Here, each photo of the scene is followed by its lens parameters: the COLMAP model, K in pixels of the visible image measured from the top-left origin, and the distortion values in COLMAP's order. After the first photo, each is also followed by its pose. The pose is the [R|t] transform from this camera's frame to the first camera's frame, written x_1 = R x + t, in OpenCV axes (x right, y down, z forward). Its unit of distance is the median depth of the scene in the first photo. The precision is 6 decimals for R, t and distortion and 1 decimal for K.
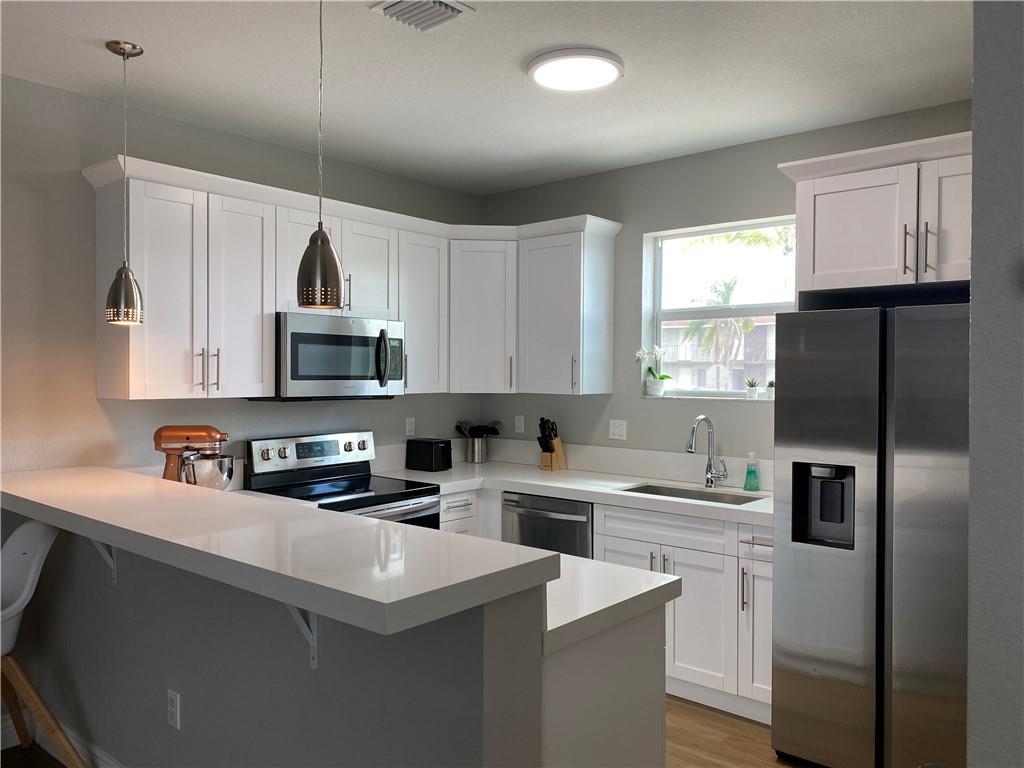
lens RADIAL K [[775.4, 0, 506.2], [0, 775.4, 380.6], [0, 0, 1]] dist [0.009018, -0.004602]
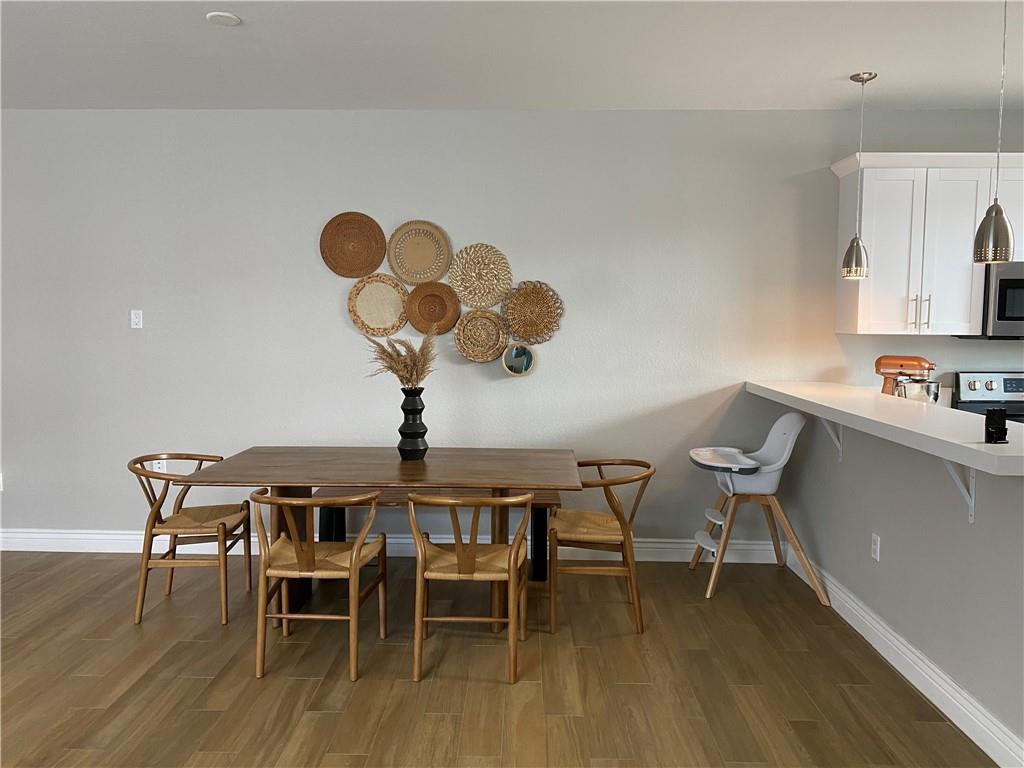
lens RADIAL K [[774.4, 0, 511.3], [0, 774.4, 367.8], [0, 0, 1]] dist [0.007566, -0.001501]
pose [[0.629844, 0.054041, -0.774840, 0.172624], [-0.014521, 0.998222, 0.057816, 0.013084], [0.776586, -0.025164, 0.629508, -0.298238]]
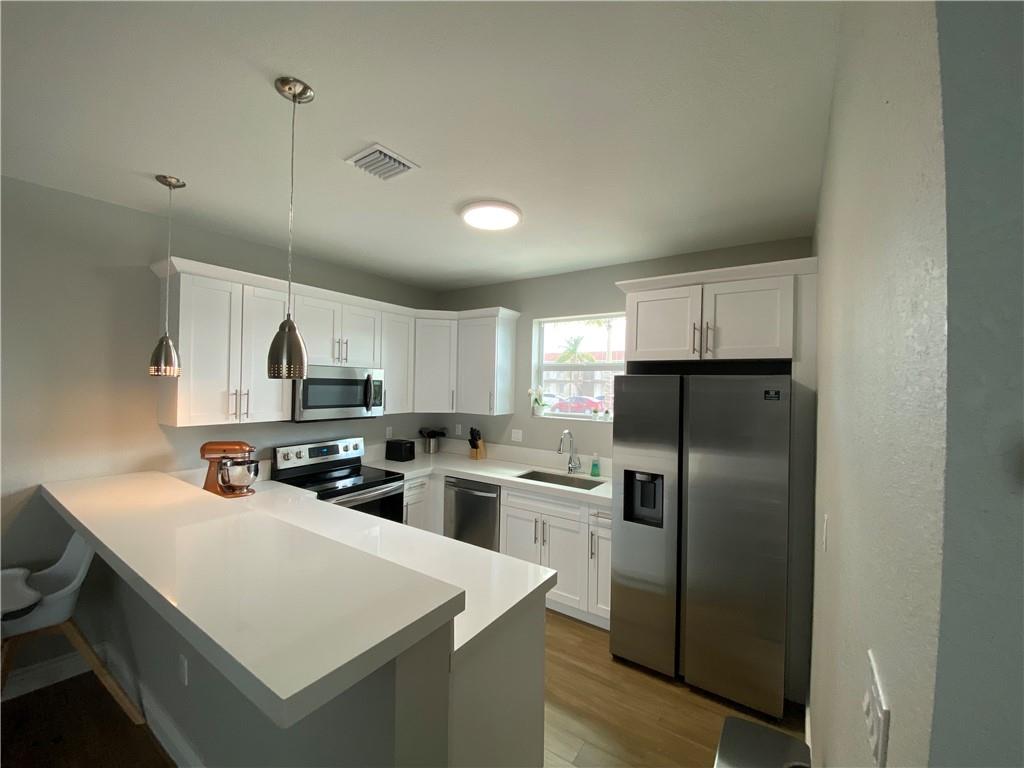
lens RADIAL K [[410.3, 0, 505.4], [0, 410.3, 381.5], [0, 0, 1]] dist [0.014309, -0.017097]
pose [[0.993797, 0.015298, 0.110152, 0.028310], [-0.013731, 0.999794, -0.014969, -0.051538], [-0.110358, 0.013363, 0.993802, 0.166941]]
